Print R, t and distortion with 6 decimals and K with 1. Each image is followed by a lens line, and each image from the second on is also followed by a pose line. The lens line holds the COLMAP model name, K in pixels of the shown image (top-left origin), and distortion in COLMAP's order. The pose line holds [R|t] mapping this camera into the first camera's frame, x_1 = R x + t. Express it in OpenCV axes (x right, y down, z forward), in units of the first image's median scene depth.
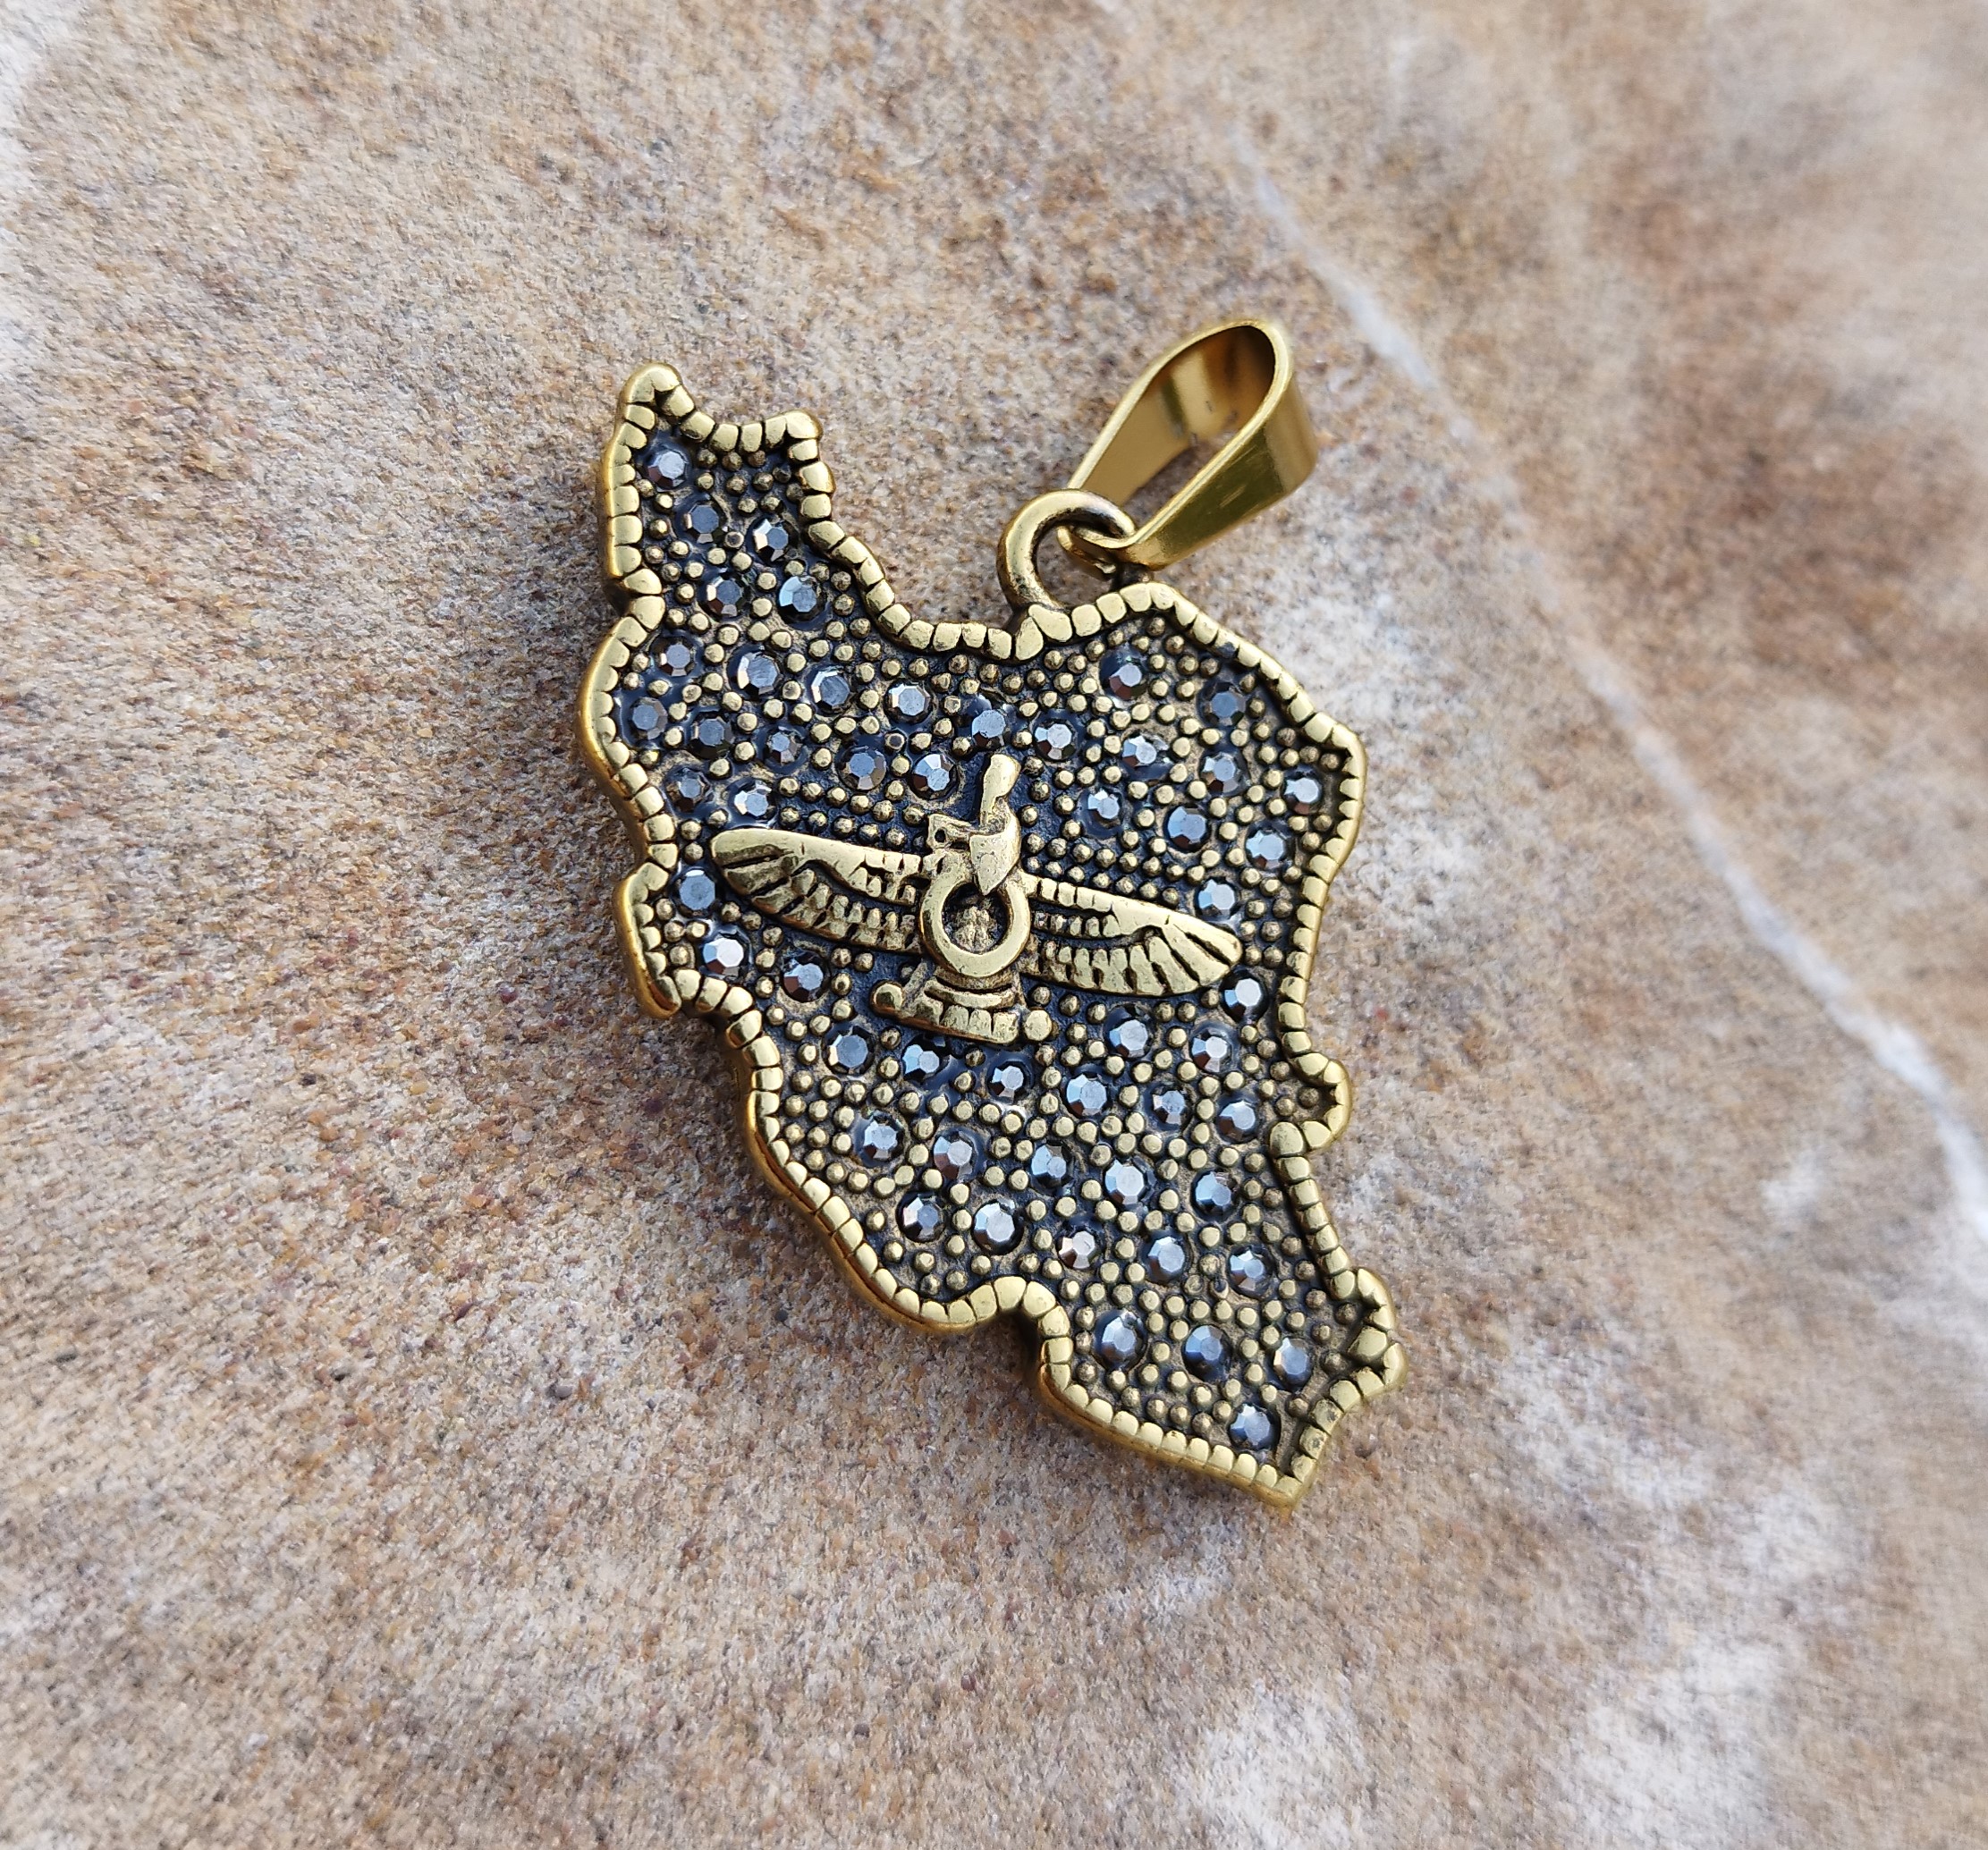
lens RADIAL K [[2893.5, 0, 994.0], [0, 2893.5, 925.0], [0, 0, 1]] dist [-0.045281, -0.017423]
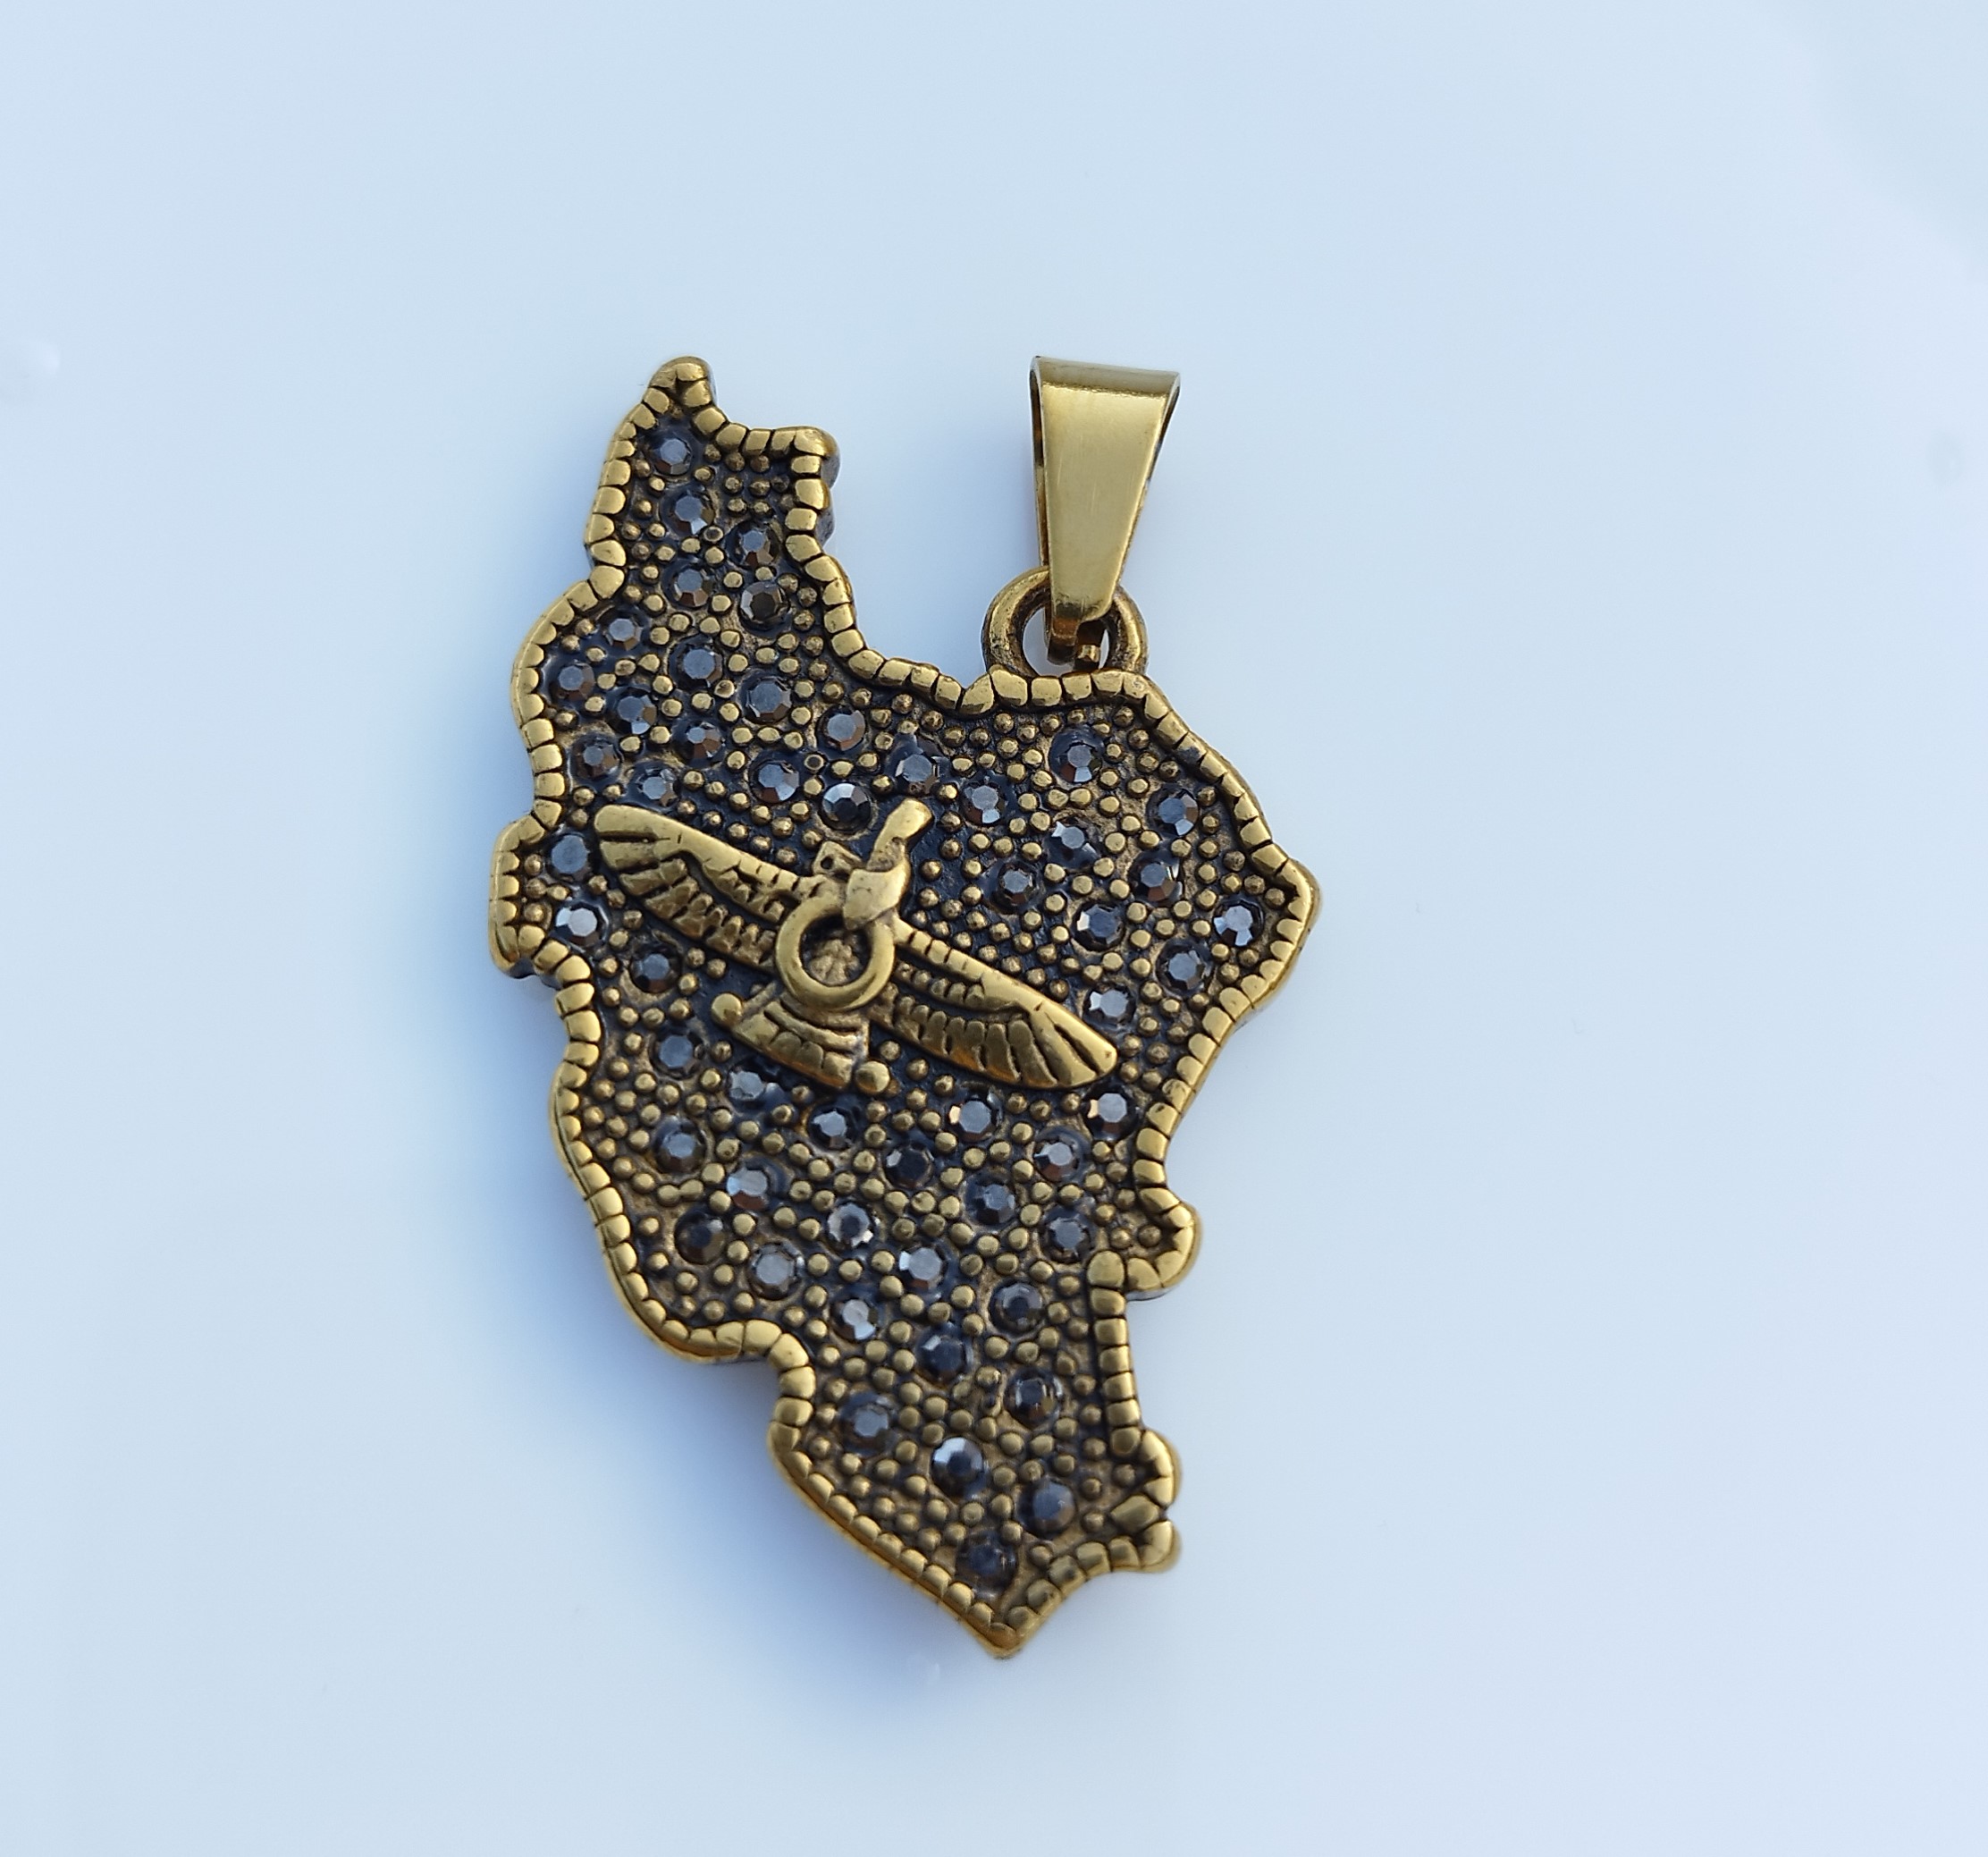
lens RADIAL K [[2894.1, 0, 994.0], [0, 2894.1, 928.5], [0, 0, 1]] dist [-0.045281, -0.017423]
pose [[0.930052, 0.215873, -0.297325, 0.325461], [-0.255621, 0.961428, -0.101554, 0.074237], [0.263934, 0.170453, 0.949360, 0.097393]]
